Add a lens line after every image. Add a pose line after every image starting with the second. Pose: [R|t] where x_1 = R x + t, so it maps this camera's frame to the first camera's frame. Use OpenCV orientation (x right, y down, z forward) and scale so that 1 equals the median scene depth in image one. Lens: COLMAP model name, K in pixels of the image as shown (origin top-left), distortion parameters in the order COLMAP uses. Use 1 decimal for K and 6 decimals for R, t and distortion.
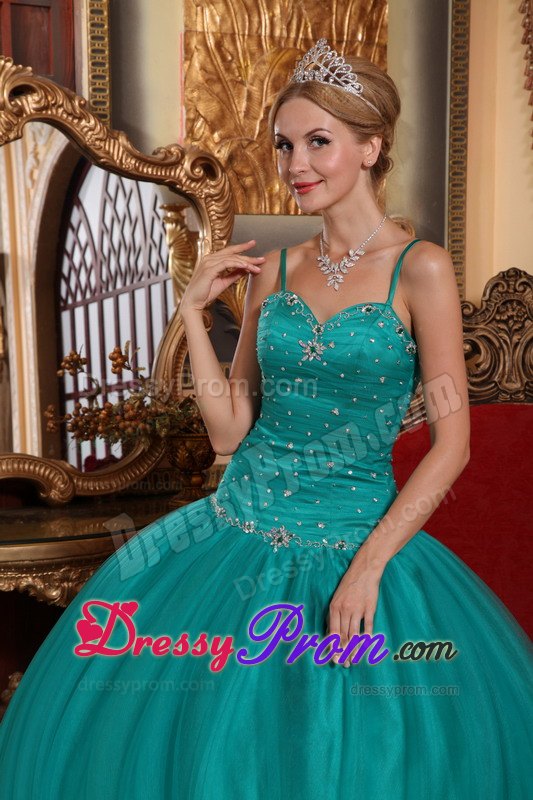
lens RADIAL K [[1791.5, 0, 265.6], [0, 1791.5, 422.0], [0, 0, 1]] dist [0.359035, -0.026366]
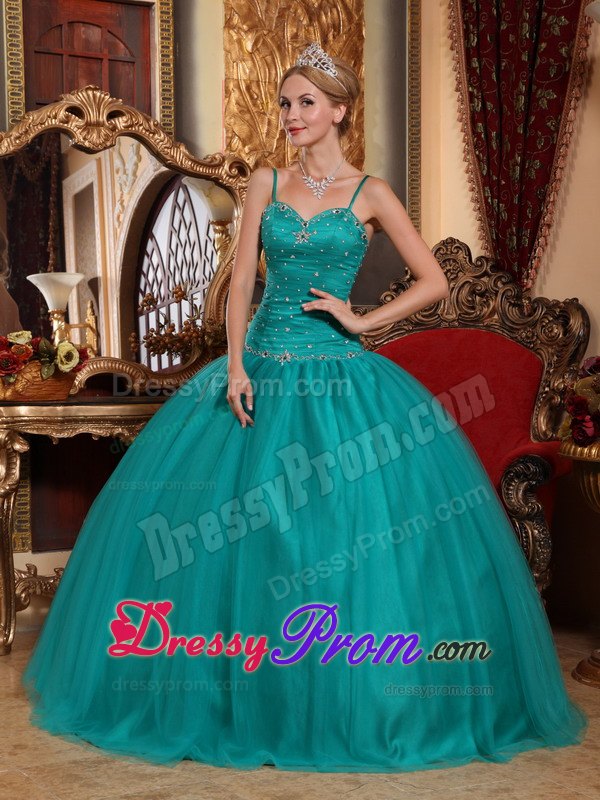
lens RADIAL K [[1491.3, 0, 300.0], [0, 1491.3, 400.0], [0, 0, 1]] dist [0.157983, 0.185121]
pose [[0.999982, -0.004396, -0.003998, 0.019860], [0.004151, 0.998234, -0.059263, 0.117212], [0.004252, 0.059245, 0.998234, -0.199781]]
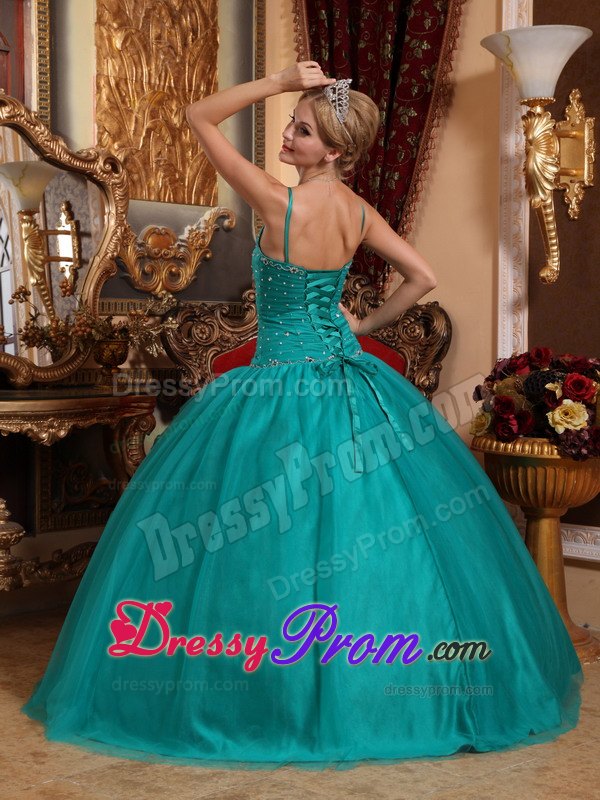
lens RADIAL K [[1404.9, 0, 300.0], [0, 1404.9, 400.0], [0, 0, 1]] dist [0.116574, 0.181692]
pose [[0.961381, -0.002307, 0.275212, -0.201997], [0.013895, 0.999097, -0.040163, 0.099546], [-0.274870, 0.042436, 0.960544, -0.146949]]
